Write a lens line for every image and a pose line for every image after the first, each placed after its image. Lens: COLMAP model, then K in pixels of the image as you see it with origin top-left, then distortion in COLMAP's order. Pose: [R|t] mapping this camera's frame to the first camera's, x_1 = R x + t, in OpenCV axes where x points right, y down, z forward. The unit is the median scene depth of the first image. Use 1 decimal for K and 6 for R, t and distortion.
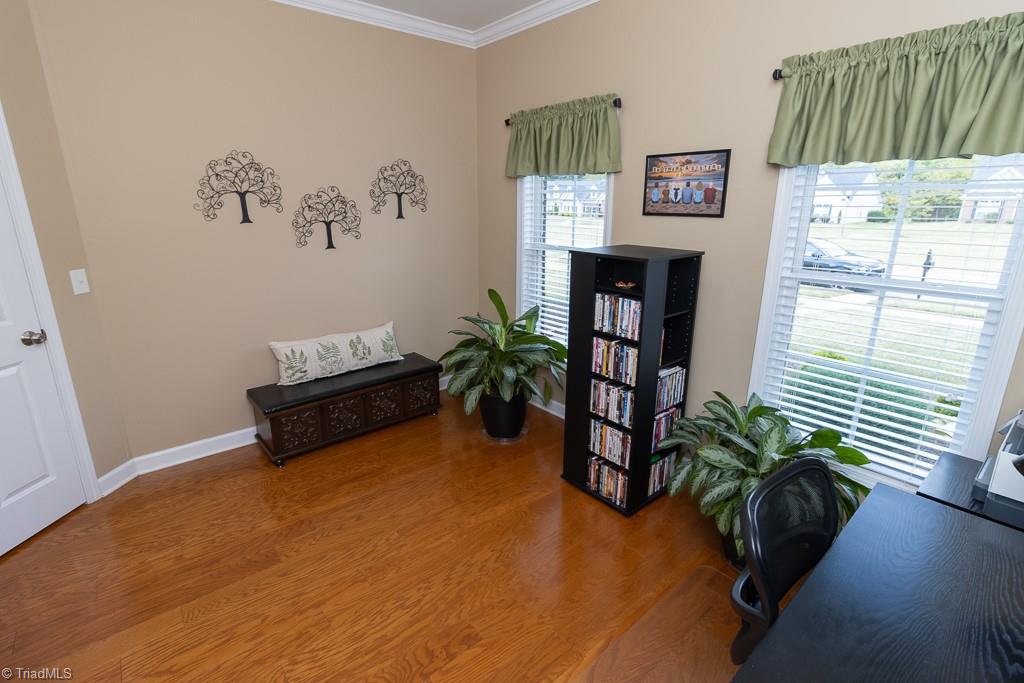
lens RADIAL K [[479.9, 0, 510.7], [0, 479.9, 333.4], [0, 0, 1]] dist [0.001752, 0.000976]
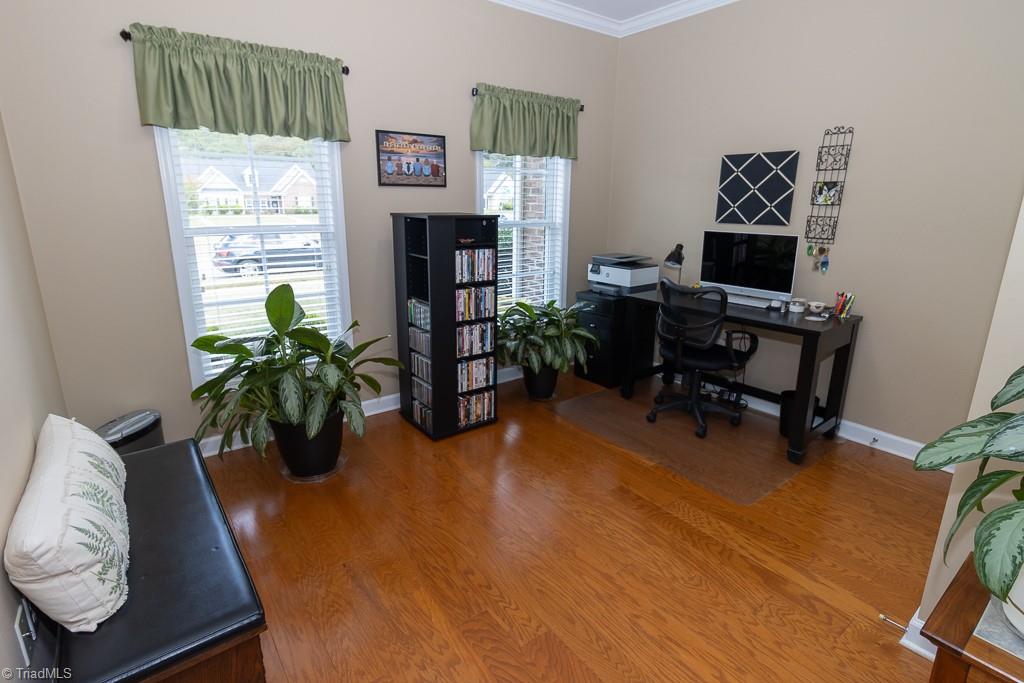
lens RADIAL K [[529.8, 0, 490.6], [0, 529.8, 336.3], [0, 0, 1]] dist [0.014688, 0.000382]
pose [[0.056771, -0.251306, 0.966241, -1.070477], [0.261289, 0.937811, 0.228559, -0.156593], [-0.963590, 0.239493, 0.118904, 0.799254]]
